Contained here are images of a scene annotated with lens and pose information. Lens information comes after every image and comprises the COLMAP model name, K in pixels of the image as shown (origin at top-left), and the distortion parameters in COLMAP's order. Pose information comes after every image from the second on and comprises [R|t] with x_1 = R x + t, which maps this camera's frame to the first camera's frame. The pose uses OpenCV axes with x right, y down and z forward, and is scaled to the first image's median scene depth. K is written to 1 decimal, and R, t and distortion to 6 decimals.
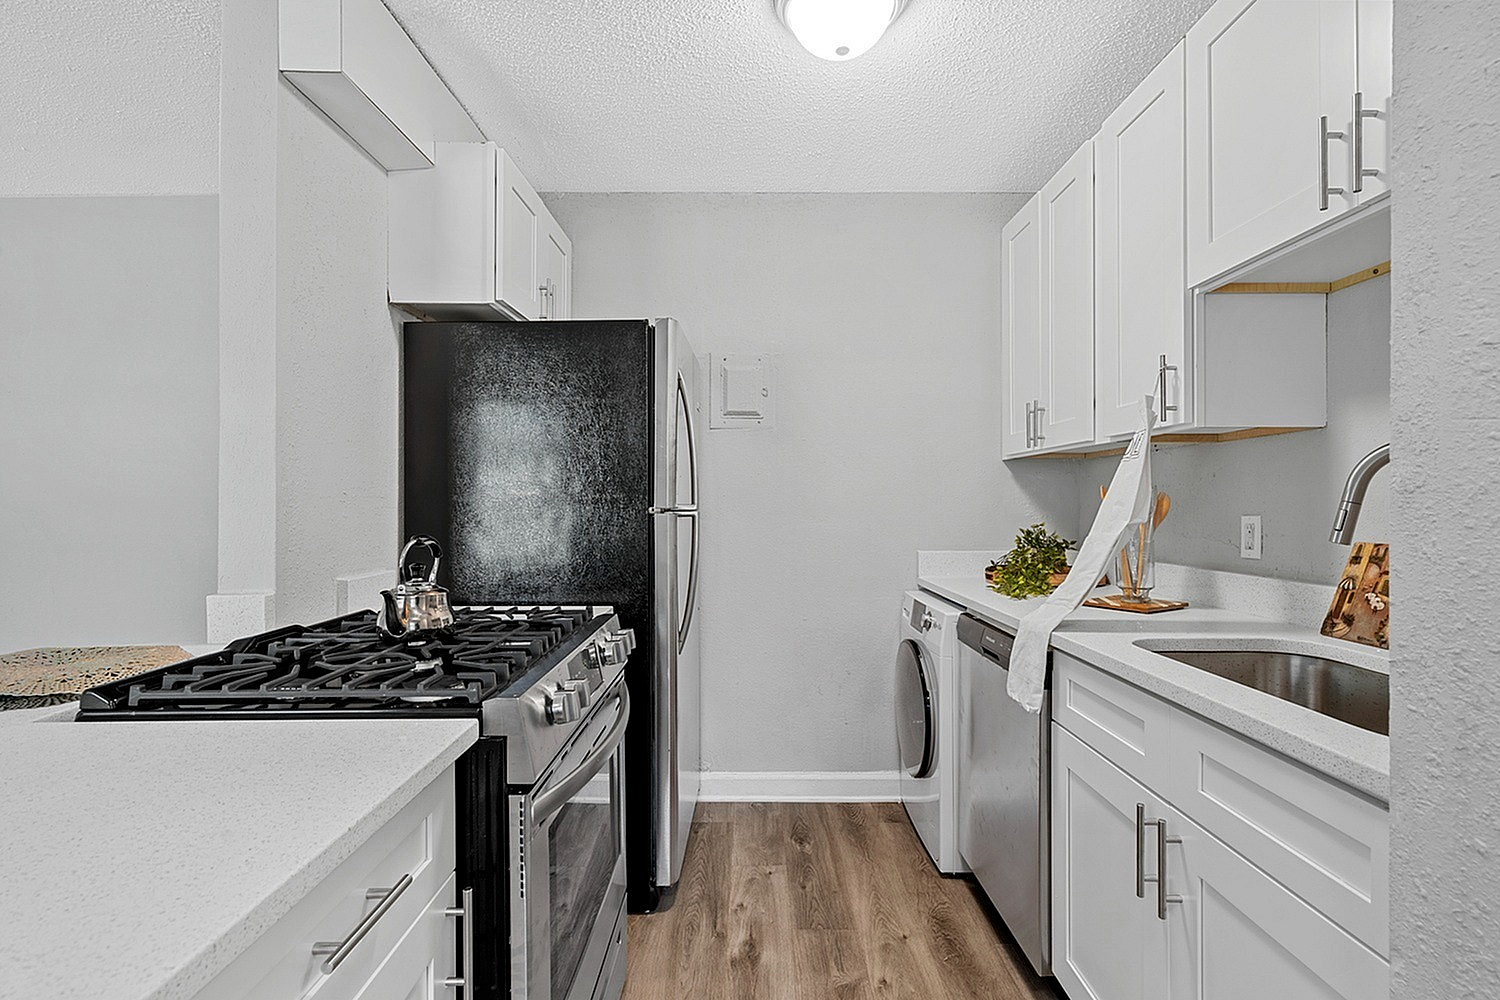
lens RADIAL K [[710.0, 0, 750.0], [0, 710.0, 500.0], [0, 0, 1]] dist [-0.000236, -0.000049]
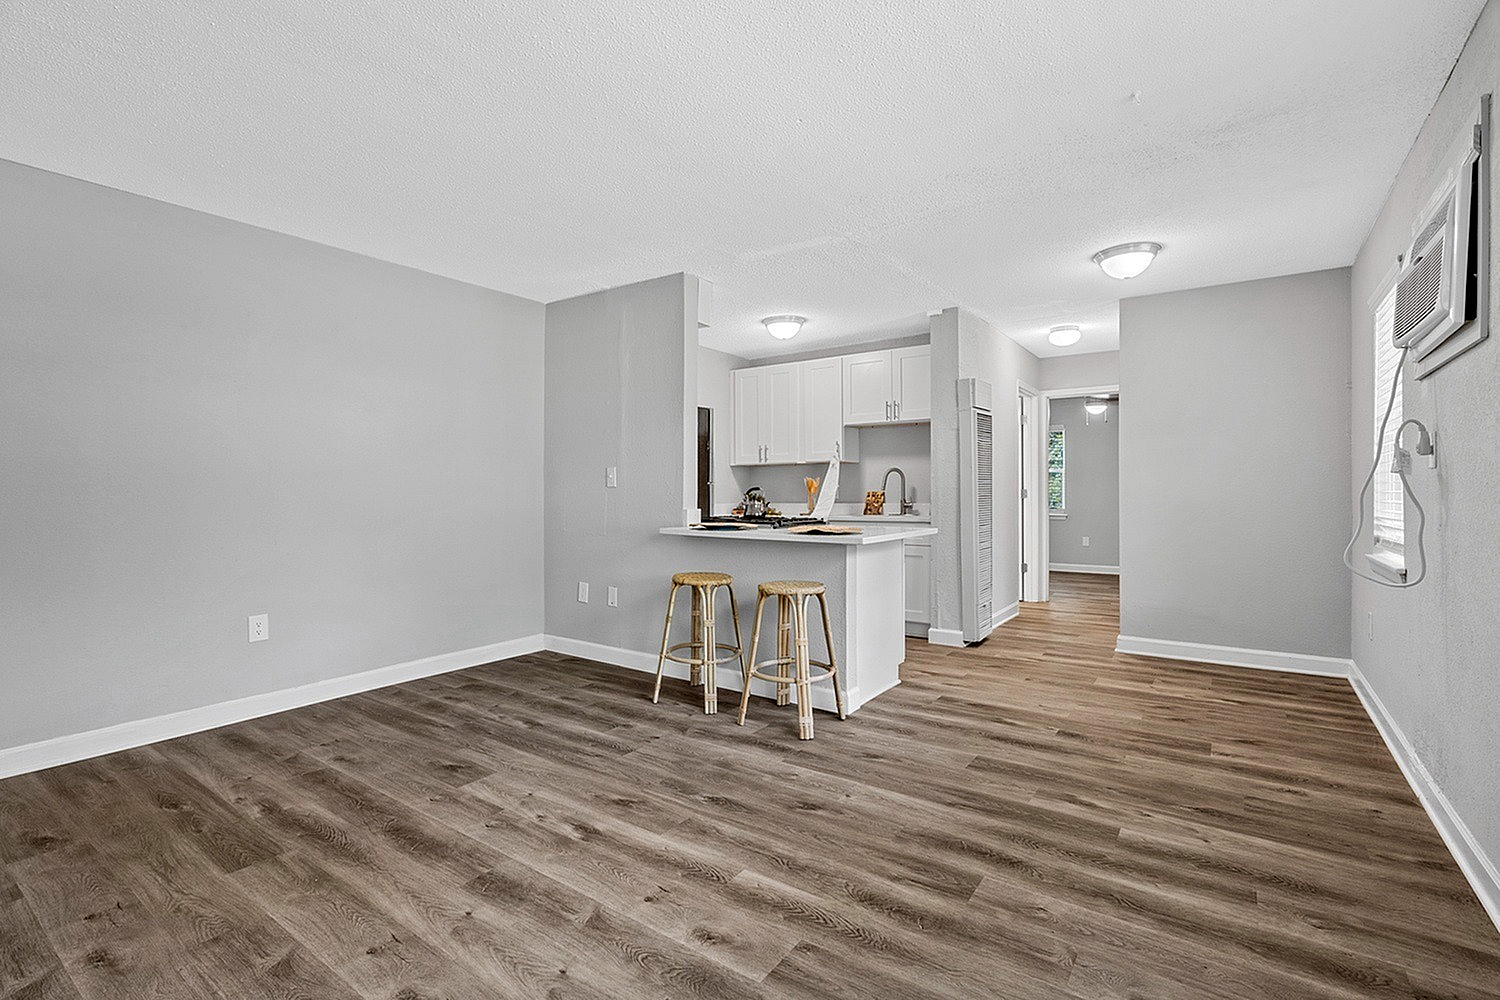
lens RADIAL K [[700.5, 0, 746.4], [0, 700.5, 482.6], [0, 0, 1]] dist [-0.001860, -0.000259]
pose [[0.588175, 0.010441, 0.808666, -2.690735], [0.000581, 0.999911, -0.013333, 0.057272], [-0.808733, 0.008312, 0.588117, -0.769369]]
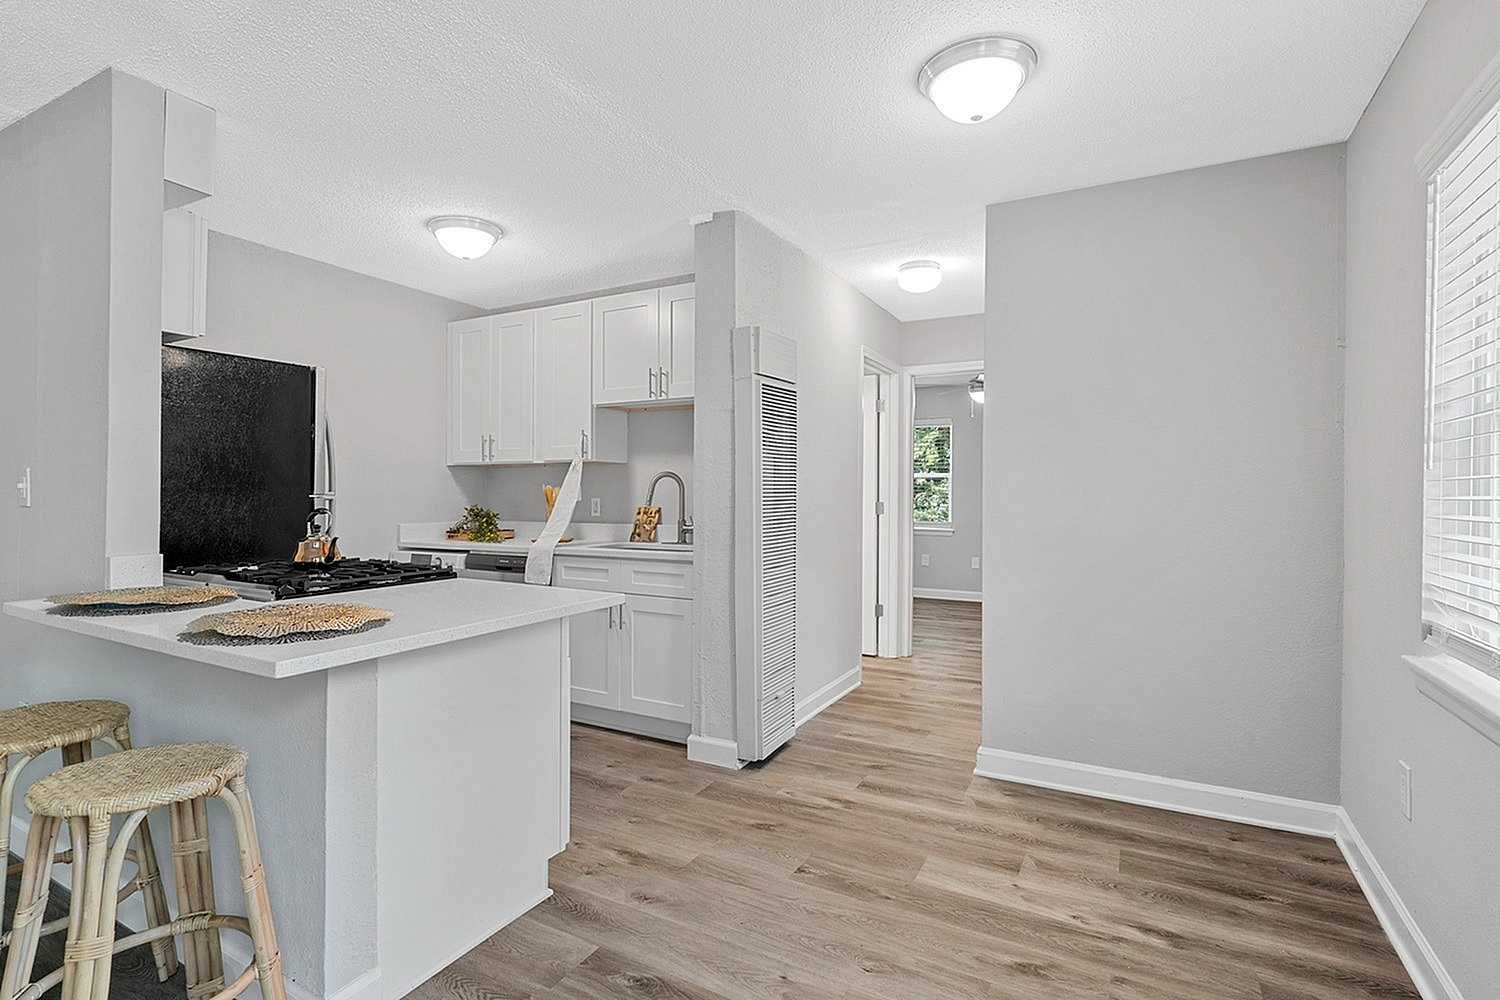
lens RADIAL K [[738.4, 0, 750.4], [0, 738.4, 483.4], [0, 0, 1]] dist [0.002642, 0.000798]
pose [[0.486287, 0.012886, 0.873704, -1.341419], [-0.006122, 0.999917, -0.011340, -0.001041], [-0.873778, 0.000166, 0.486325, -0.712378]]
